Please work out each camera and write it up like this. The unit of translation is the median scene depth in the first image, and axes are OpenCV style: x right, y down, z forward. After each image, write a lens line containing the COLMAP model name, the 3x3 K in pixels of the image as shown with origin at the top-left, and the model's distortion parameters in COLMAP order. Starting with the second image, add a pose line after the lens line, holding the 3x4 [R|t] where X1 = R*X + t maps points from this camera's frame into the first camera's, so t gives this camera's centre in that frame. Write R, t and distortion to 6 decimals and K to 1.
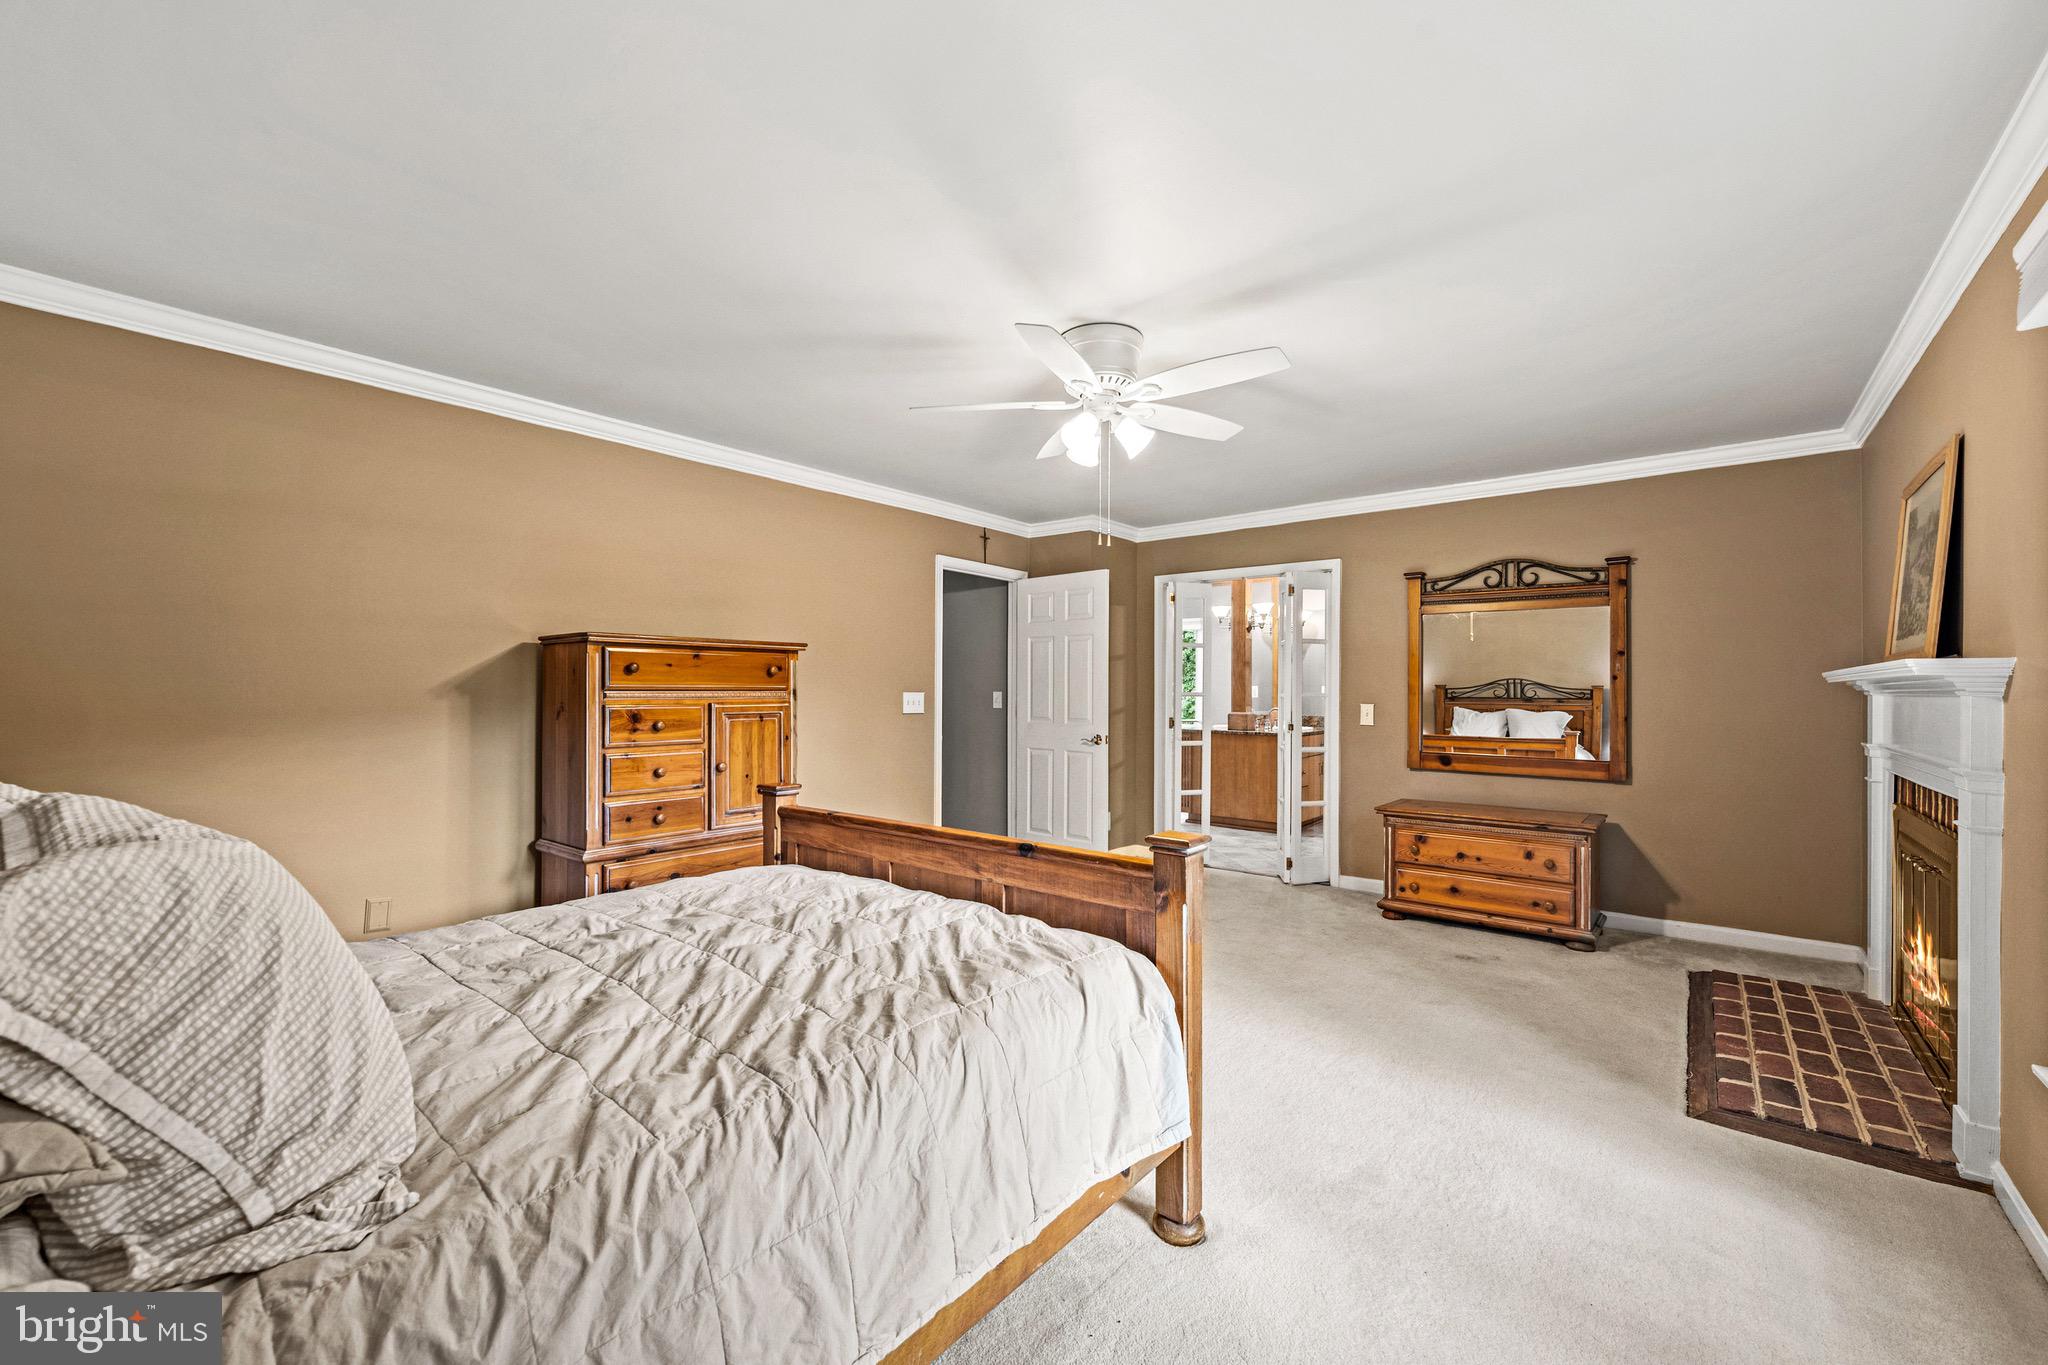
lens RADIAL K [[825.6, 0, 1014.3], [0, 825.6, 684.2], [0, 0, 1]] dist [-0.000754, -0.000037]
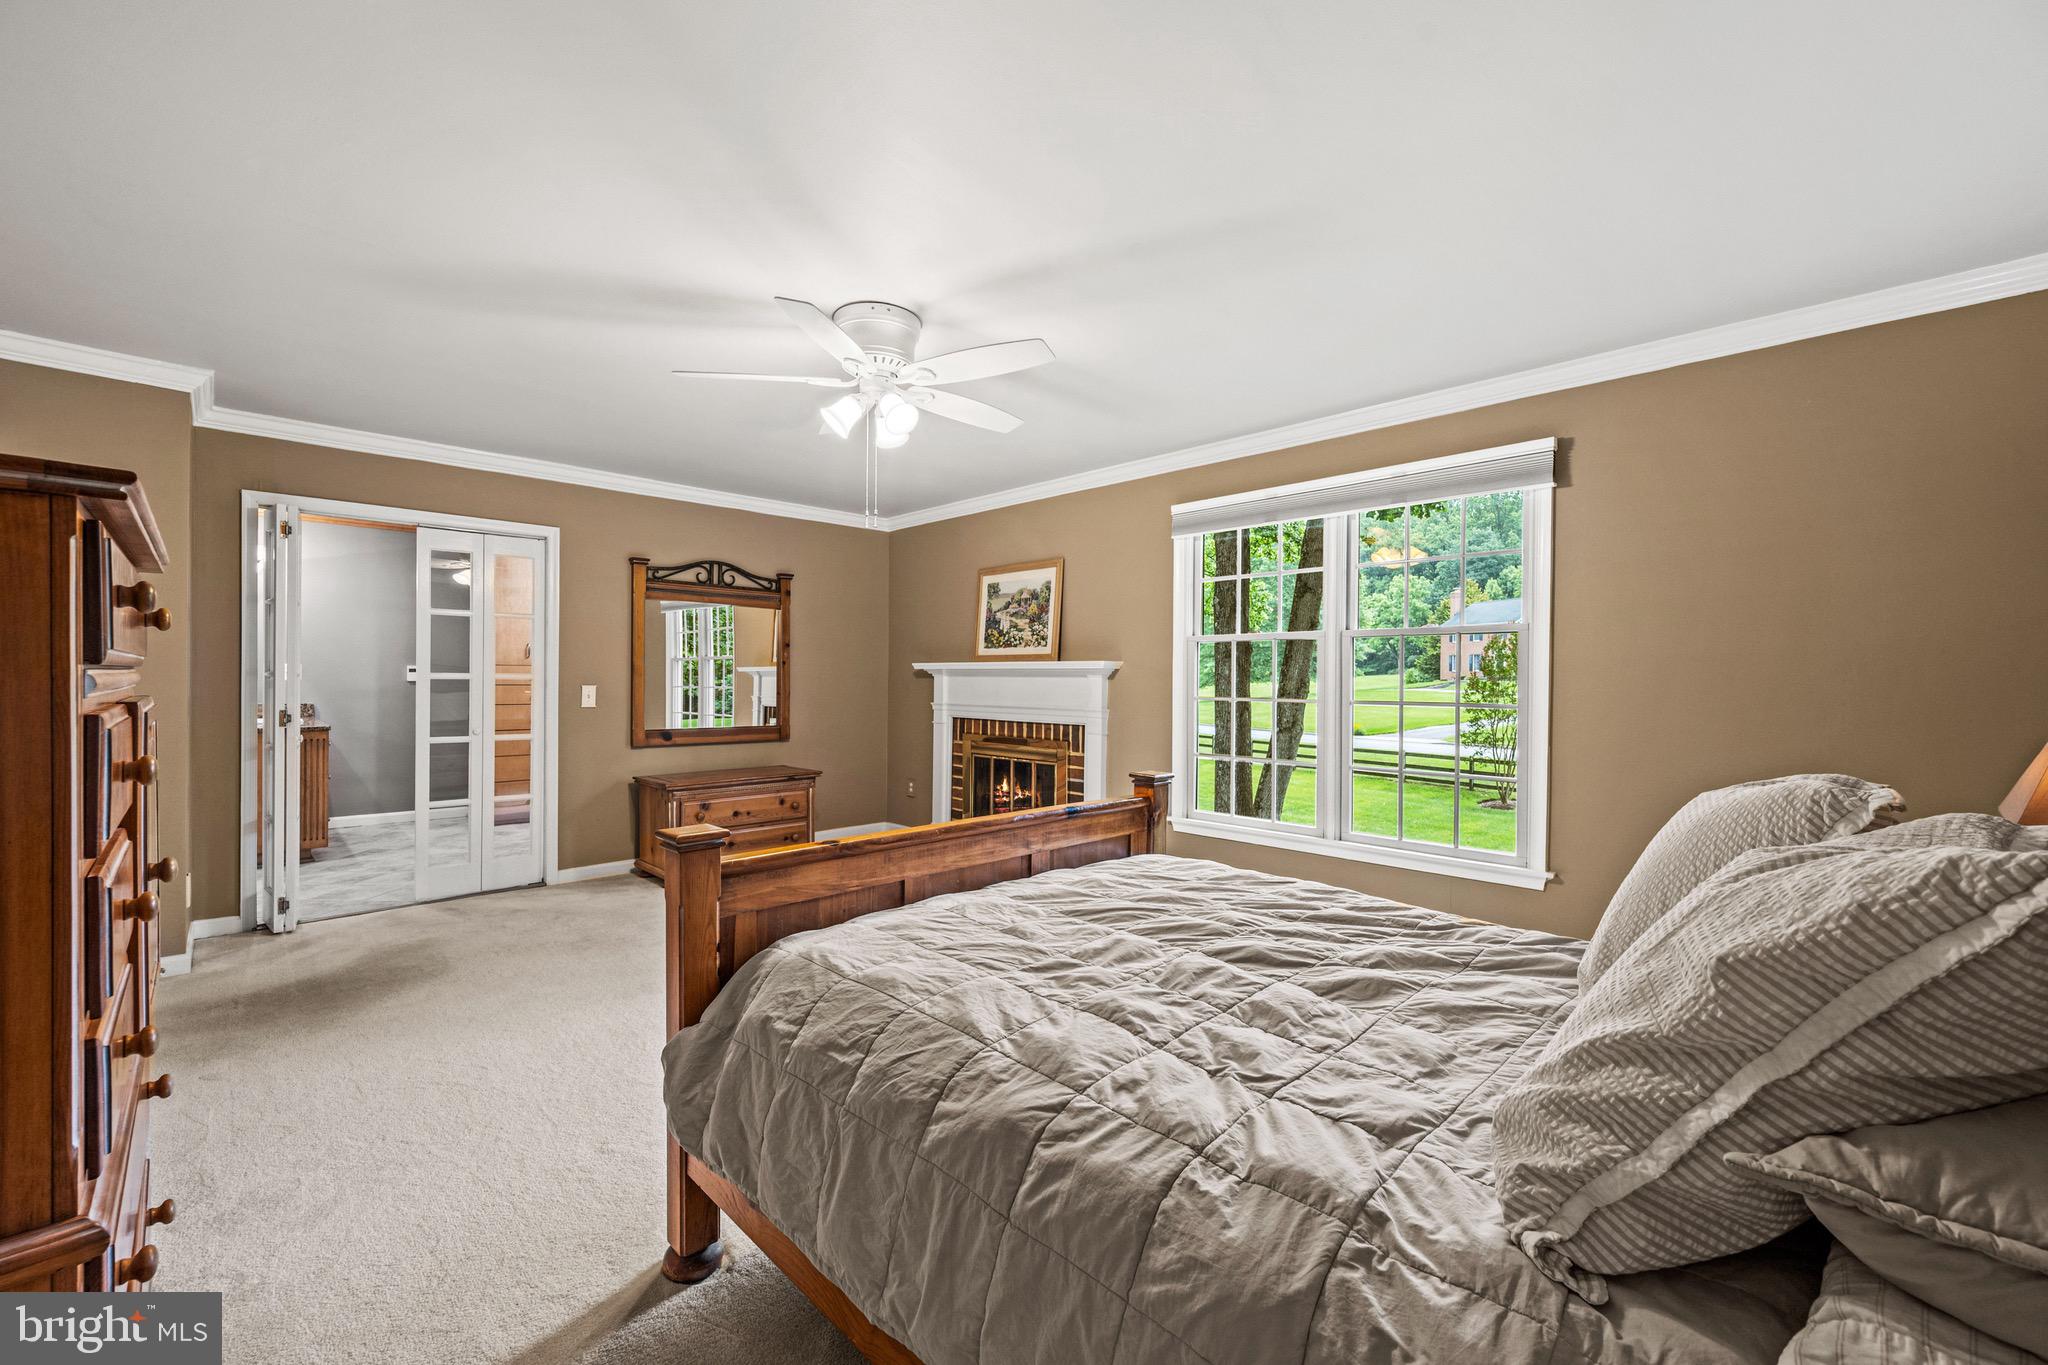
lens RADIAL K [[825.6, 0, 1014.3], [0, 825.6, 684.2], [0, 0, 1]] dist [-0.000754, -0.000037]
pose [[0.115614, -0.010215, 0.993242, -0.526740], [-0.014232, 0.999827, 0.011939, 0.004587], [-0.993192, -0.015517, 0.115449, 0.438387]]
